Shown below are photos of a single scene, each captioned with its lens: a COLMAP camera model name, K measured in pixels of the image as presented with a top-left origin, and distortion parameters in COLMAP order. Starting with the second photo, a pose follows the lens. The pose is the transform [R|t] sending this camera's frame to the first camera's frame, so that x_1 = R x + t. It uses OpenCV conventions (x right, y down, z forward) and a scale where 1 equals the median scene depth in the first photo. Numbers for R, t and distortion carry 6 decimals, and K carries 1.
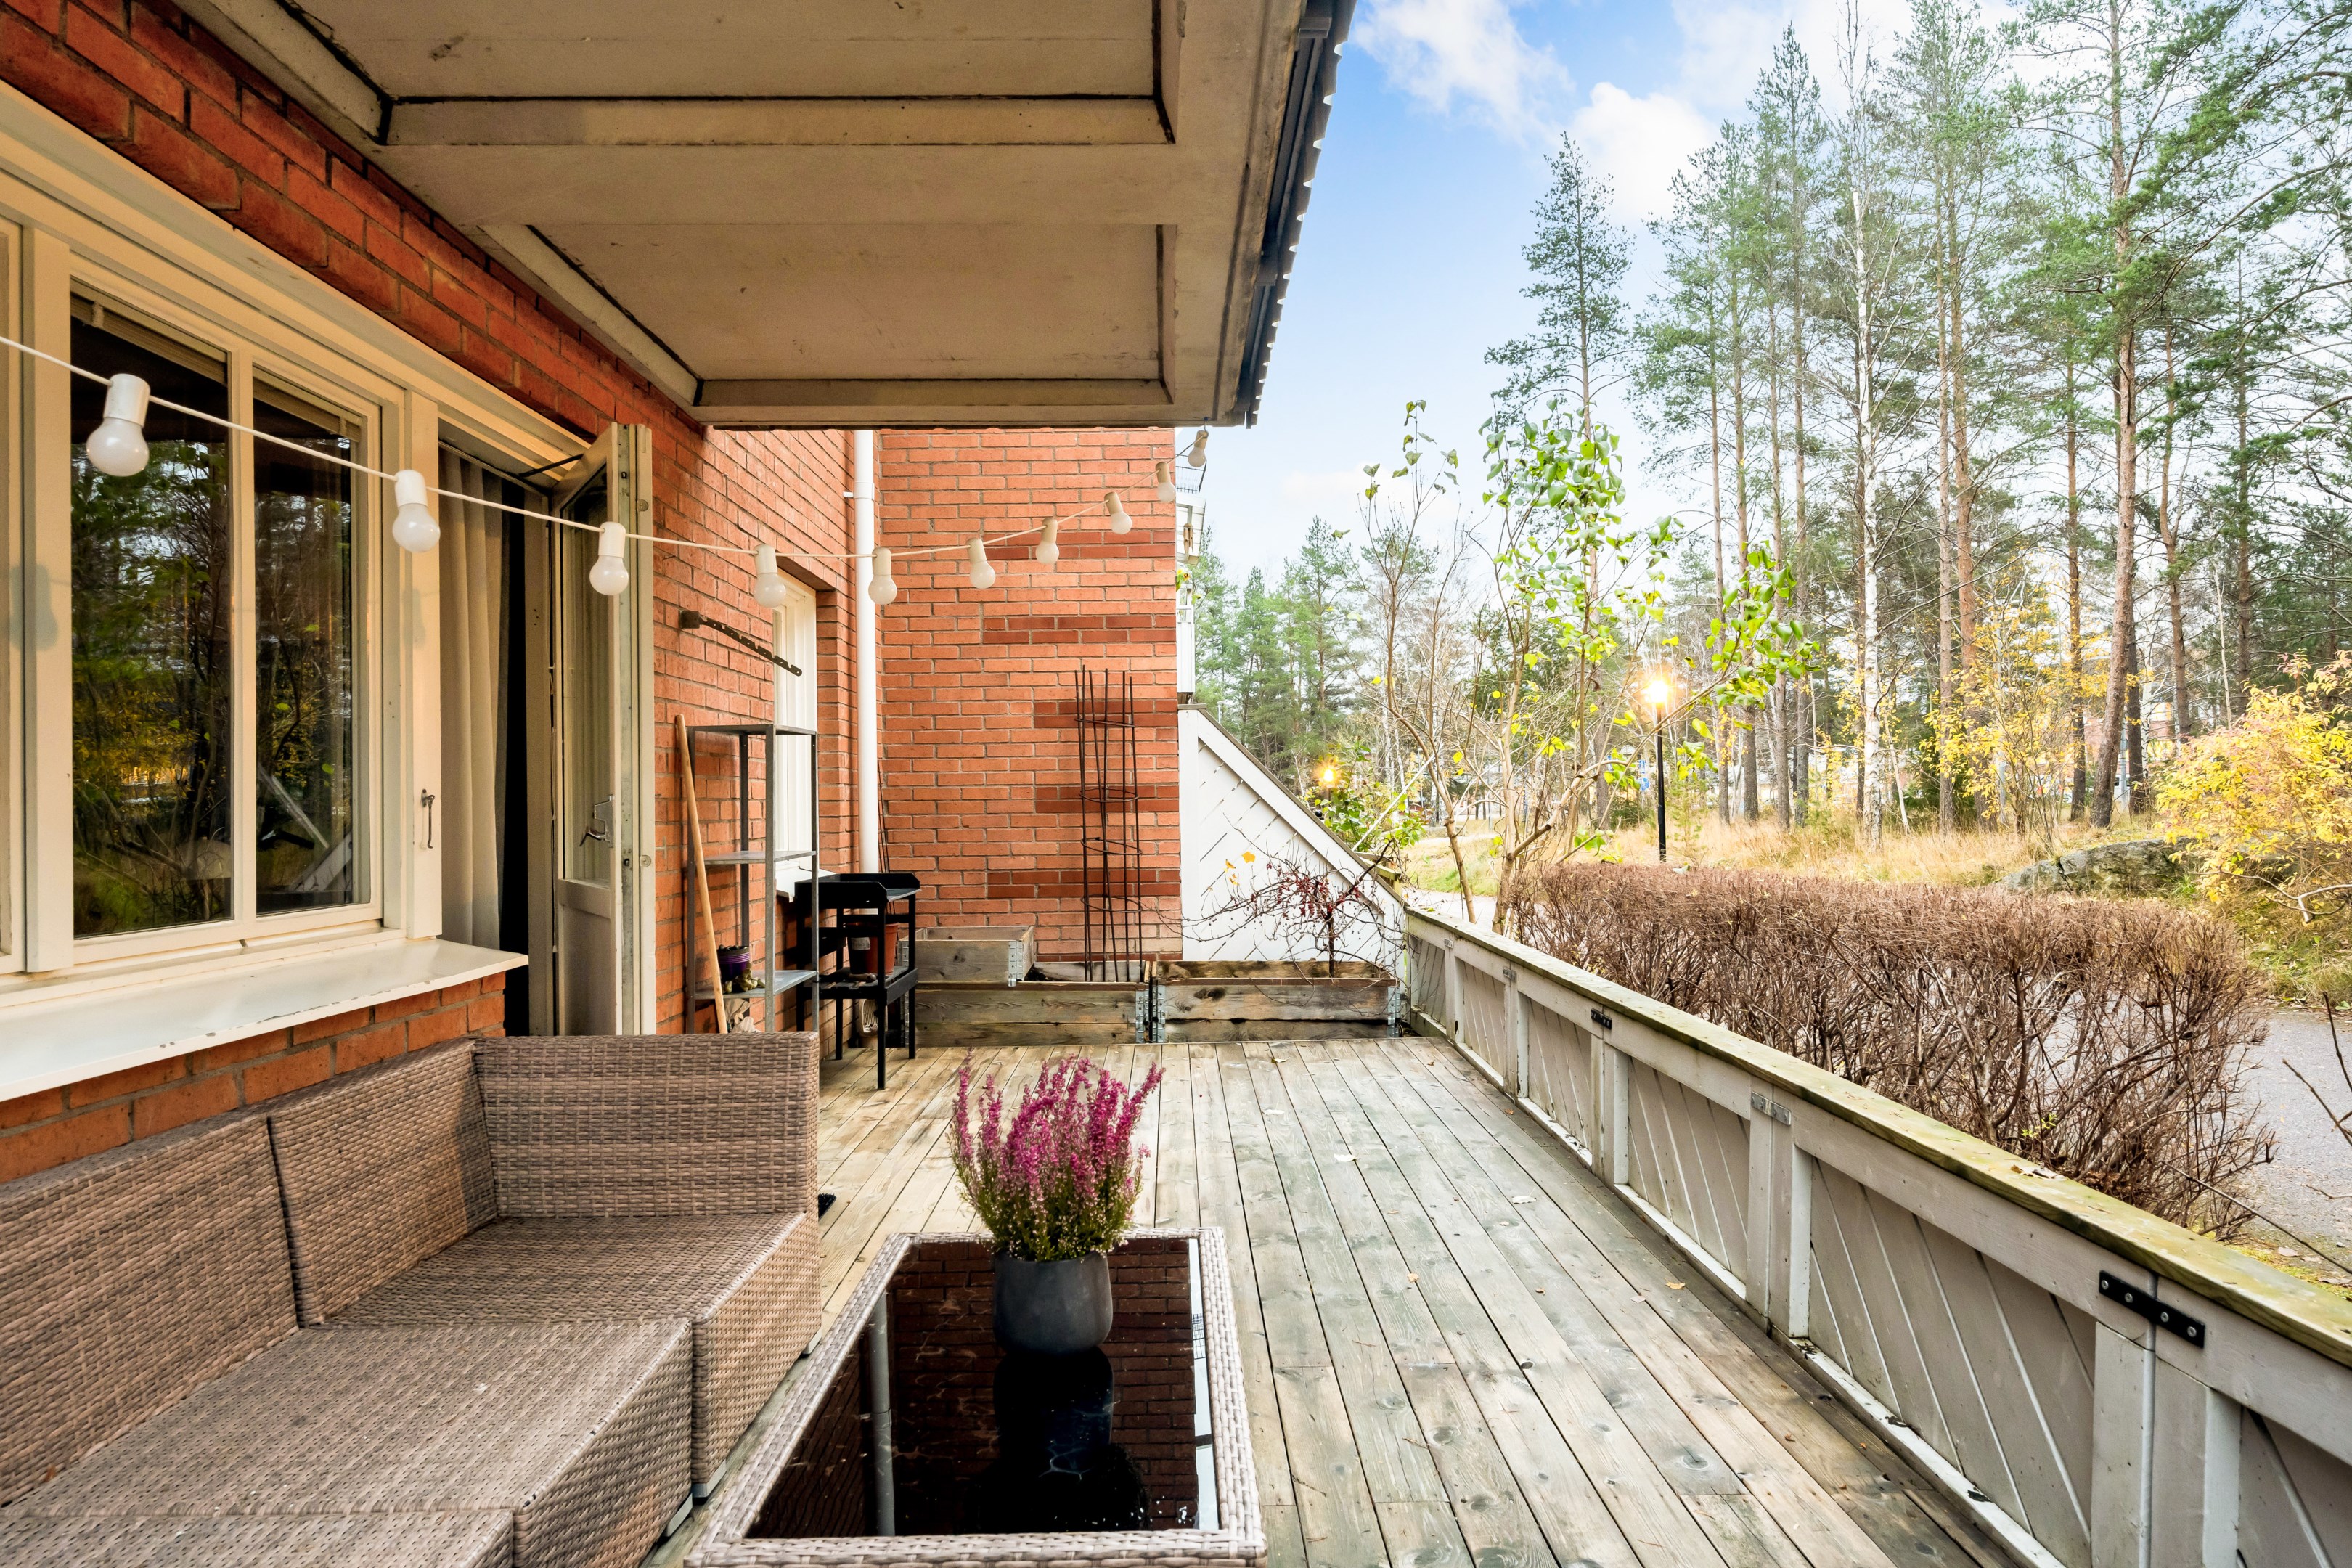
lens RADIAL K [[1488.4, 0, 1180.2], [0, 1488.4, 782.4], [0, 0, 1]] dist [-0.002964, 0.002972]
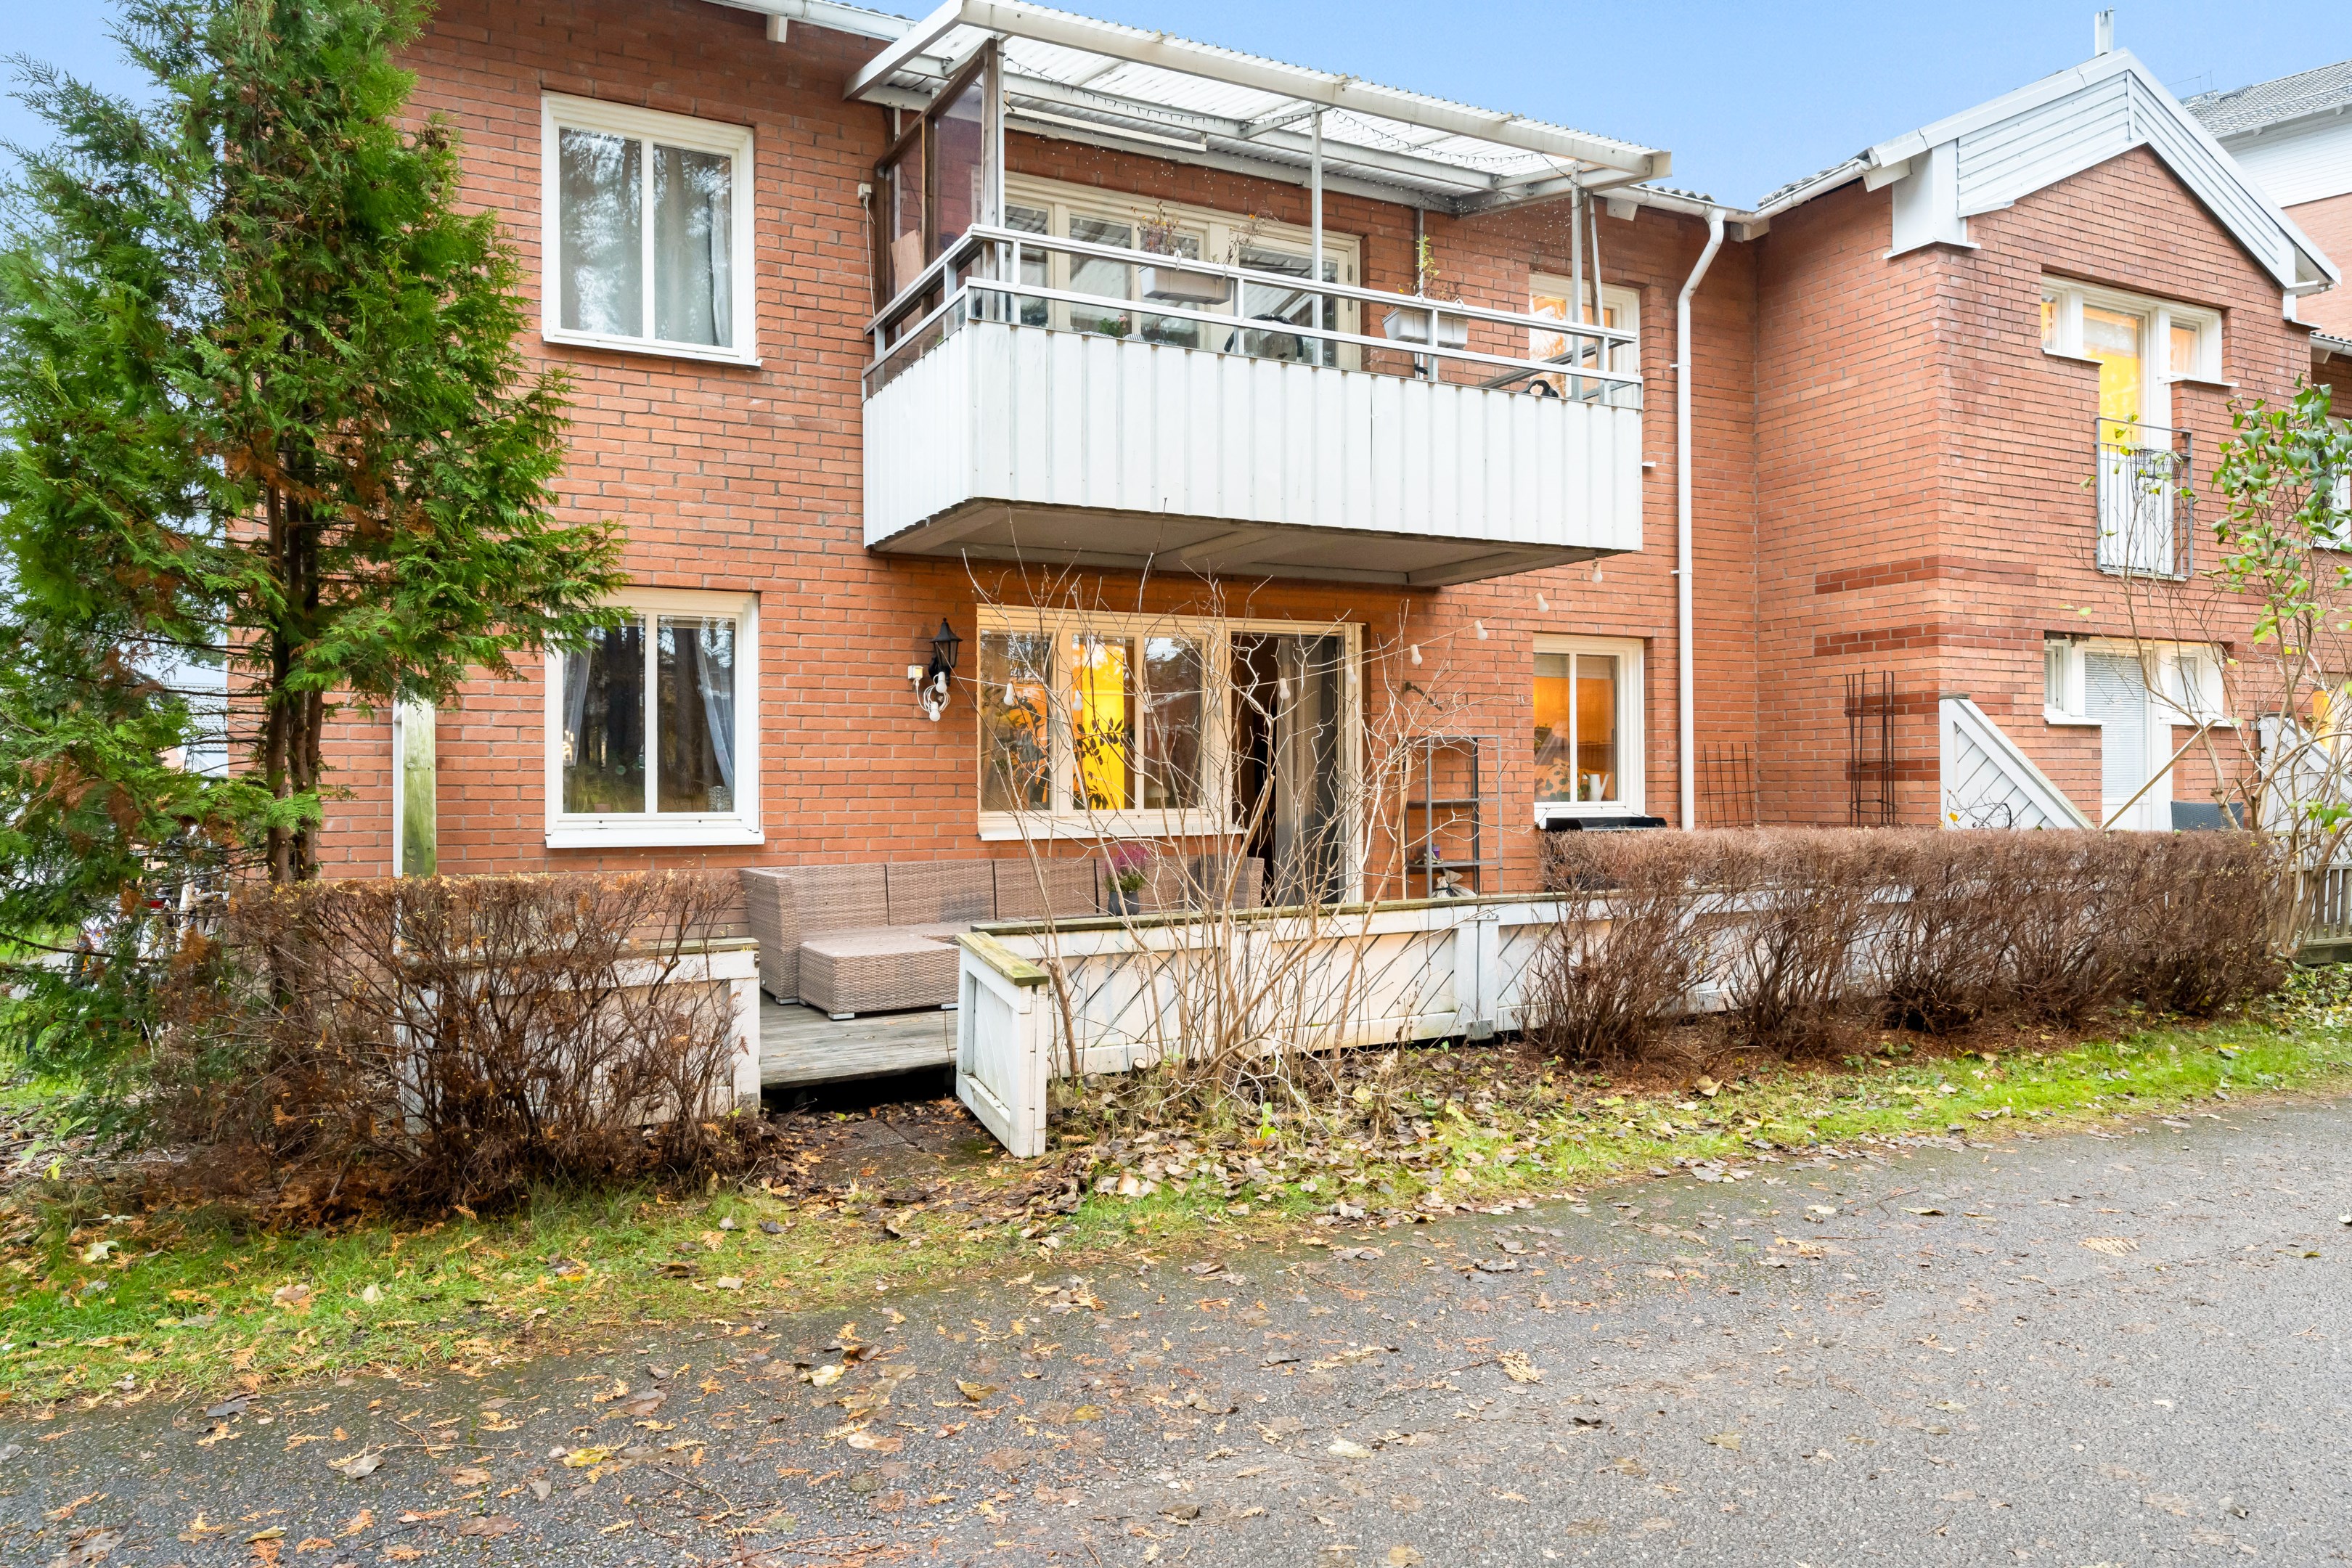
lens RADIAL K [[1558.6, 0, 1173.3], [0, 1558.6, 780.7], [0, 0, 1]] dist [-0.001248, -0.000001]
pose [[0.452913, 0.013703, -0.891450, 2.438313], [0.008683, 0.999767, 0.019780, -0.033376], [0.891513, -0.016699, 0.452688, -0.483011]]
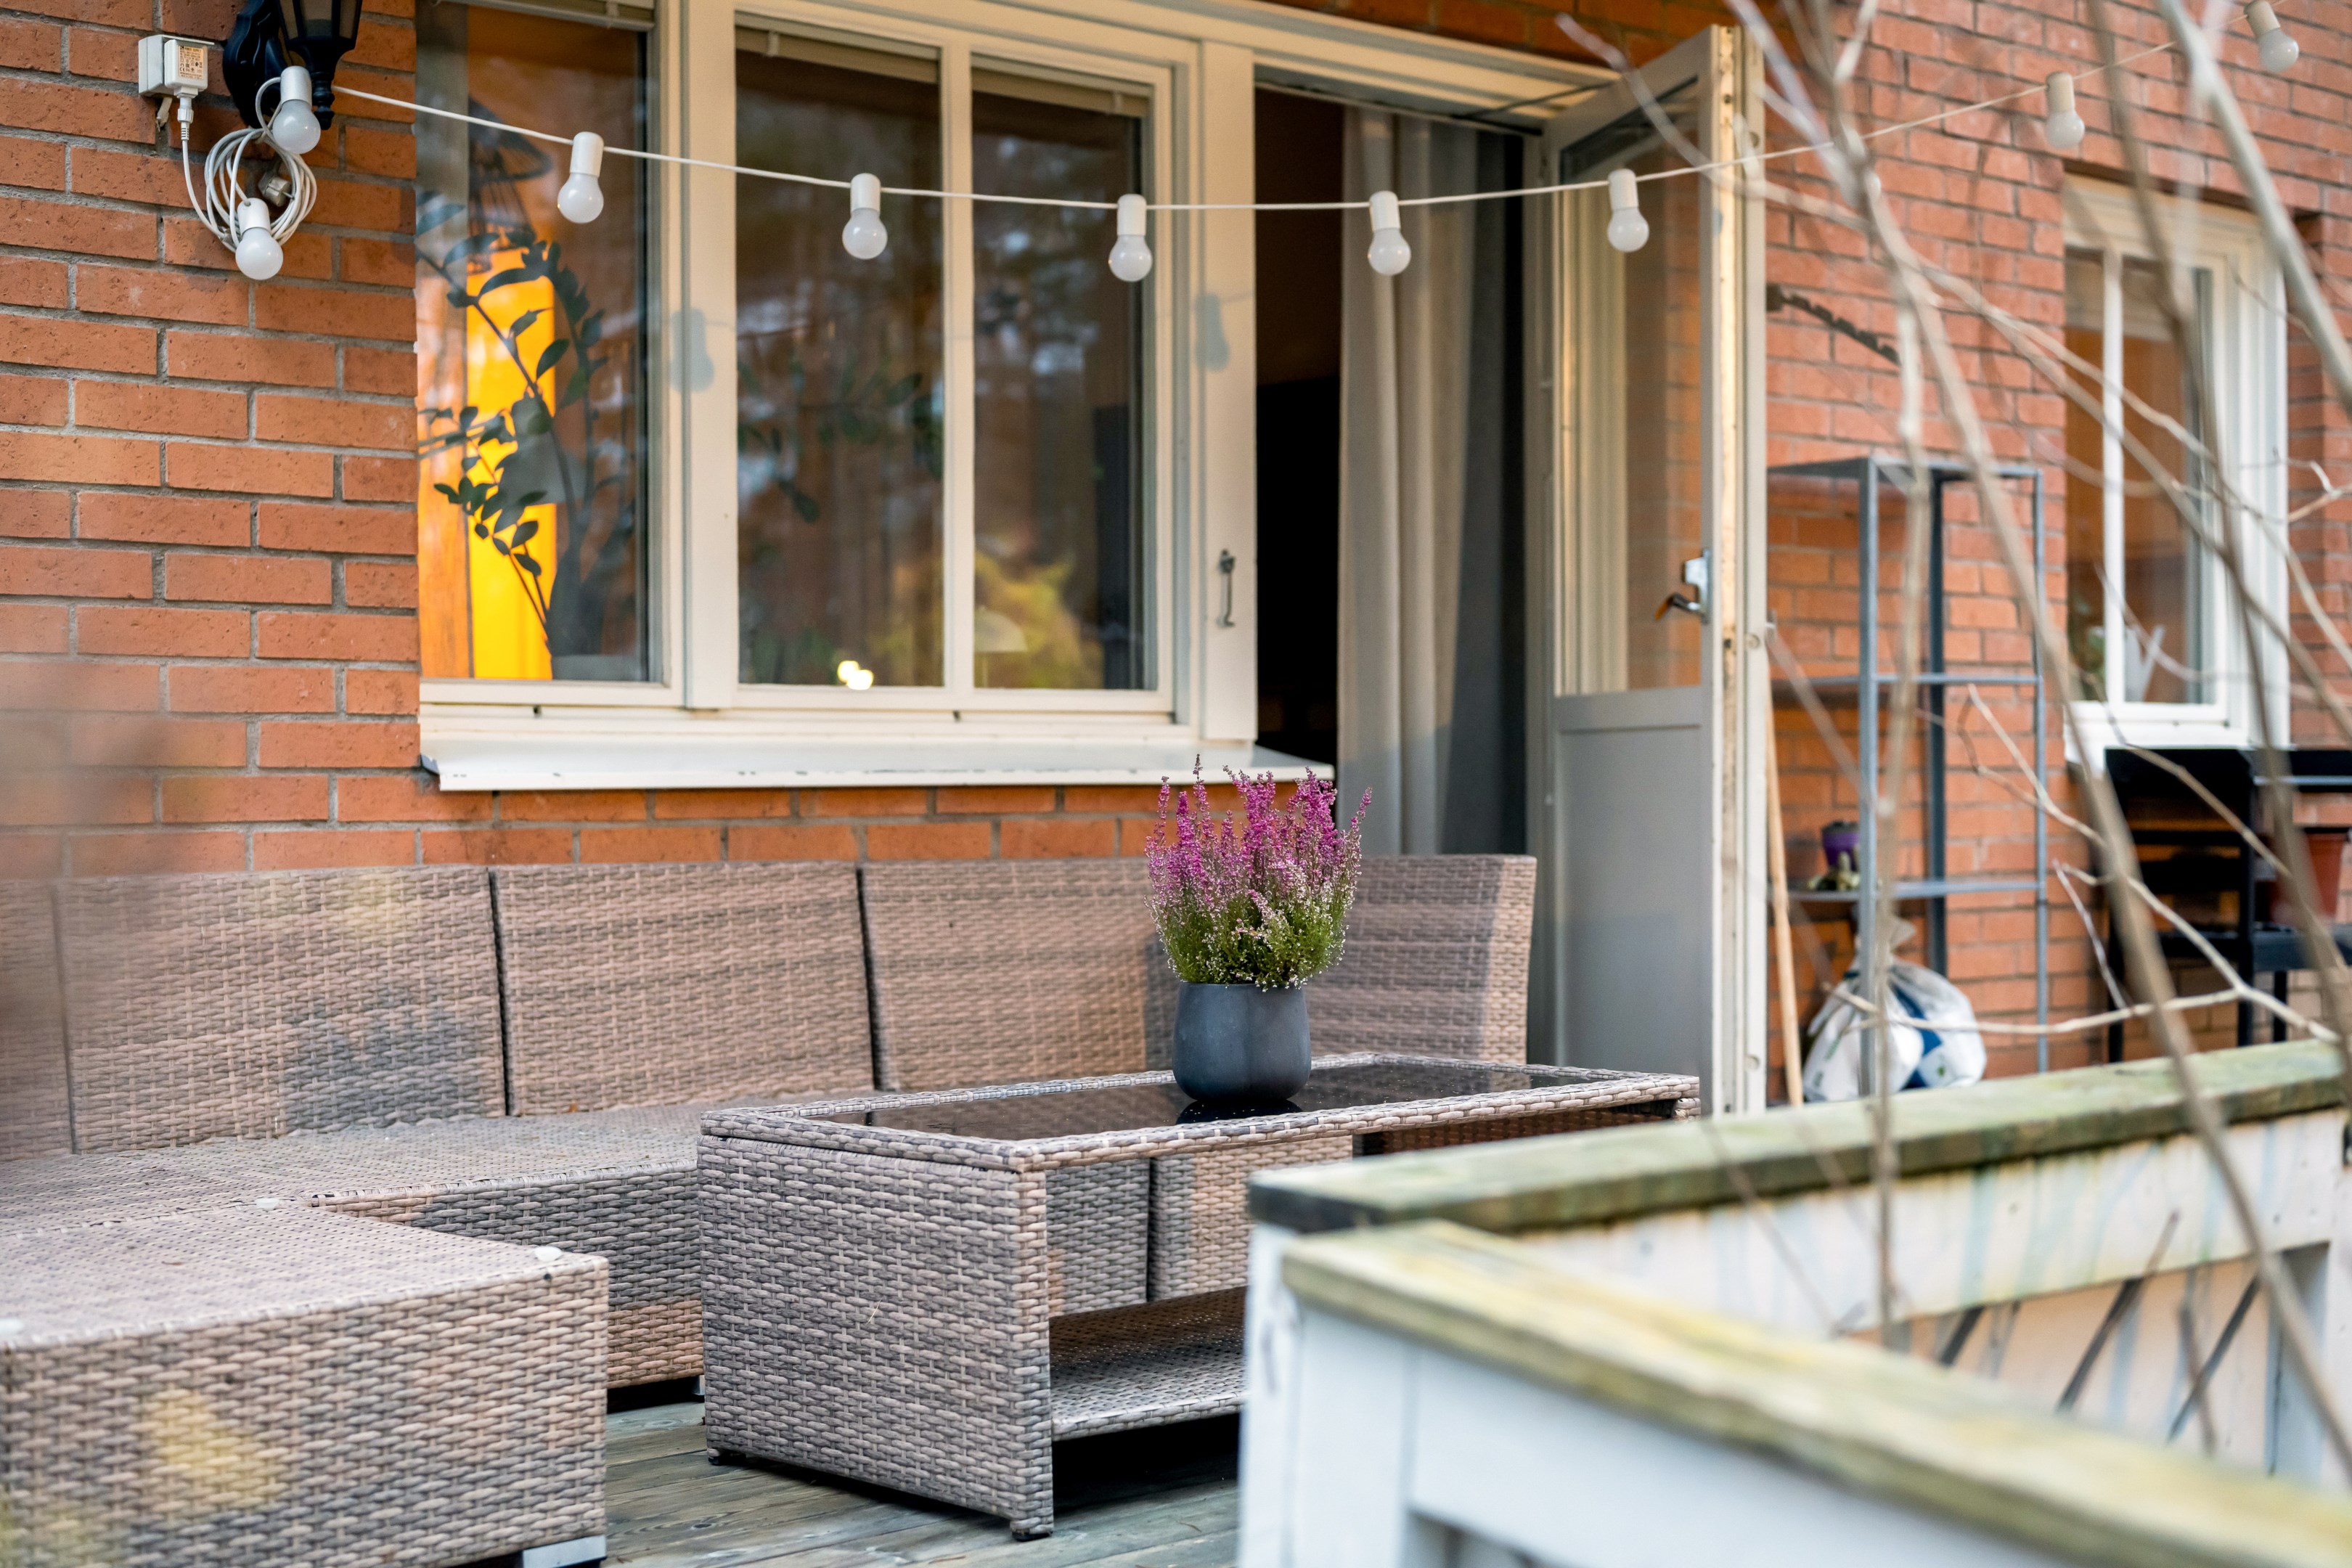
lens RADIAL K [[3399.2, 0, 1177.7], [0, 3399.2, 783.3], [0, 0, 1]] dist [0.013063, 0.000000]
pose [[0.663650, 0.011842, -0.747950, 0.973401], [0.006504, 0.999746, 0.021600, 0.106342], [0.748015, -0.019200, 0.663404, -0.245438]]
